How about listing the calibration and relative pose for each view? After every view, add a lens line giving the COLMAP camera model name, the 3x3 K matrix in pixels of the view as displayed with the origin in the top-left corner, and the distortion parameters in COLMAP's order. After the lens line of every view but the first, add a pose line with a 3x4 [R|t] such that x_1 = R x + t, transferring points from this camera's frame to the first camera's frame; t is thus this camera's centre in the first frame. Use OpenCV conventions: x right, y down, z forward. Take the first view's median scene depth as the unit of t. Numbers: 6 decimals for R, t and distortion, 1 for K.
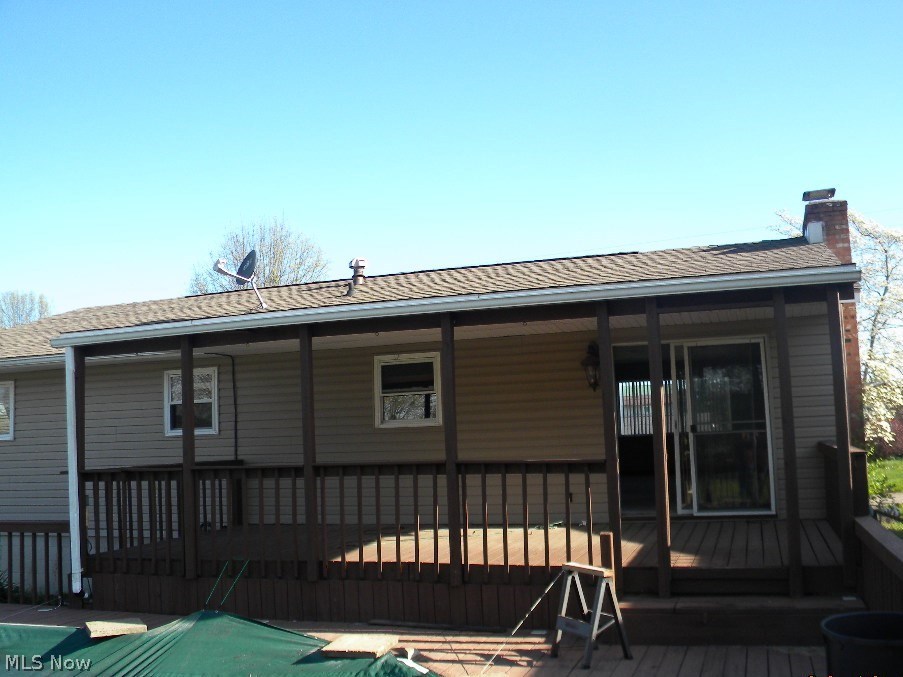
lens RADIAL K [[976.1, 0, 451.3], [0, 976.1, 340.2], [0, 0, 1]] dist [-0.024393, 0.000000]
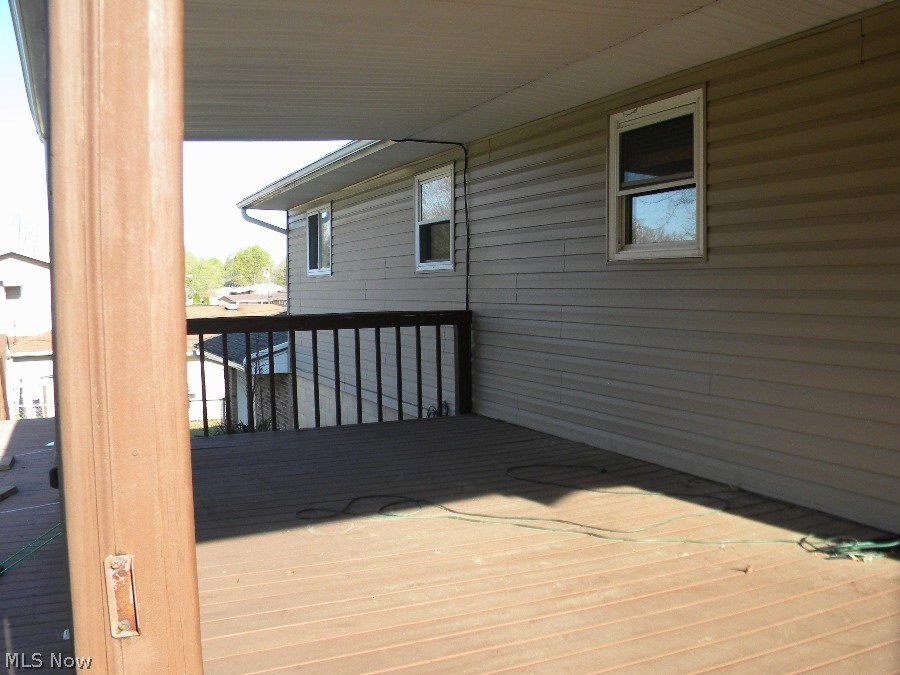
lens RADIAL K [[972.9, 0, 450.1], [0, 972.9, 338.1], [0, 0, 1]] dist [-0.024393, 0.000000]
pose [[0.651730, 0.066235, -0.755553, 0.249096], [0.058926, 0.988746, 0.137507, 0.055647], [0.756158, -0.134139, 0.640493, 0.607297]]
